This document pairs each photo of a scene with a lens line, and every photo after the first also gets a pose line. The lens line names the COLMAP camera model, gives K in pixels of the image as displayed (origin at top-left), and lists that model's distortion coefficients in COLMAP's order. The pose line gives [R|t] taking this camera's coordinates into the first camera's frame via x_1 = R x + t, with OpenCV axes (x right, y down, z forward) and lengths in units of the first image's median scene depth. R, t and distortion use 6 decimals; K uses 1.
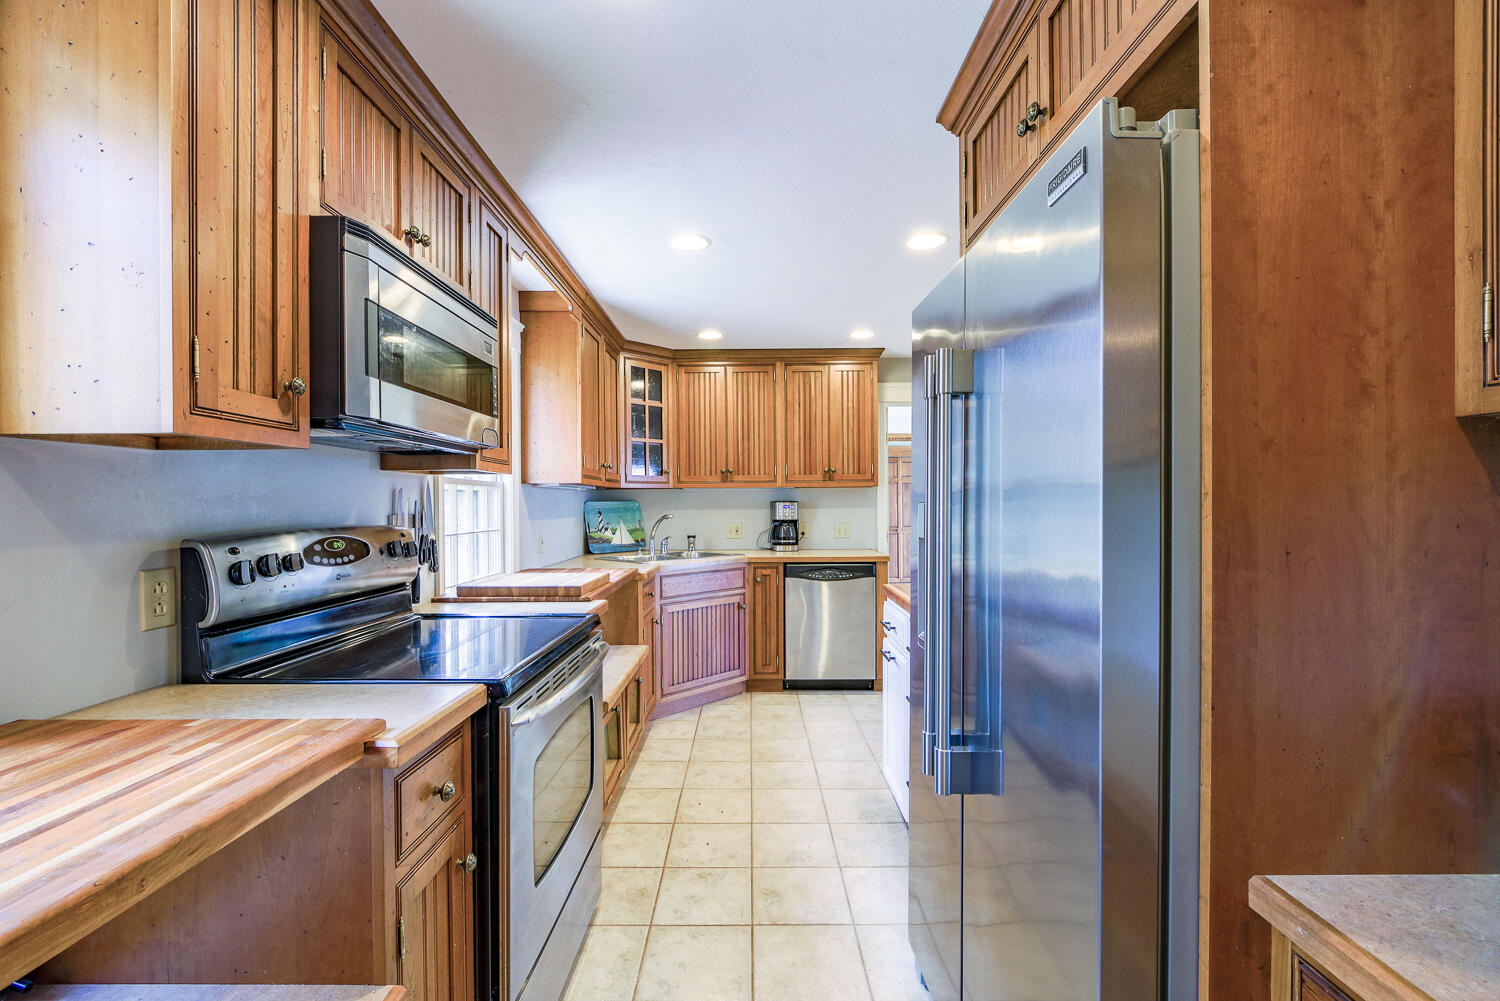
lens RADIAL K [[648.9, 0, 748.7], [0, 648.9, 504.6], [0, 0, 1]] dist [-0.015361, -0.000167]
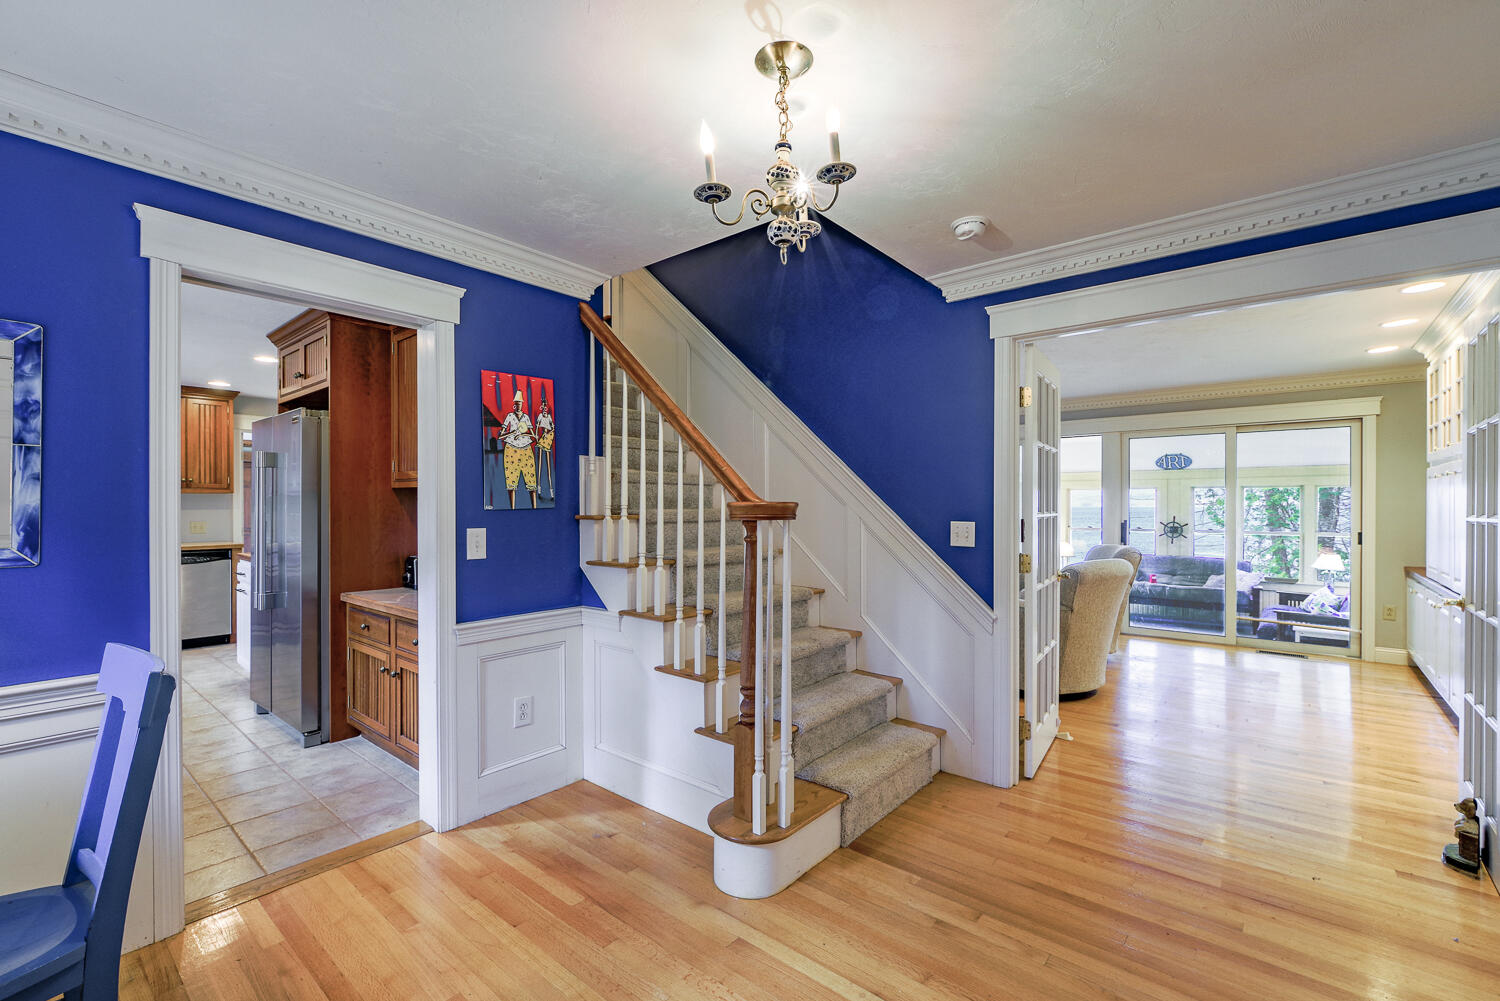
lens RADIAL K [[648.9, 0, 746.7], [0, 648.9, 506.6], [0, 0, 1]] dist [-0.015361, -0.000167]
pose [[0.643152, 0.004262, 0.765727, -0.186461], [-0.002242, 0.999991, -0.003683, 0.002325], [-0.765735, 0.000652, 0.643156, -0.924676]]
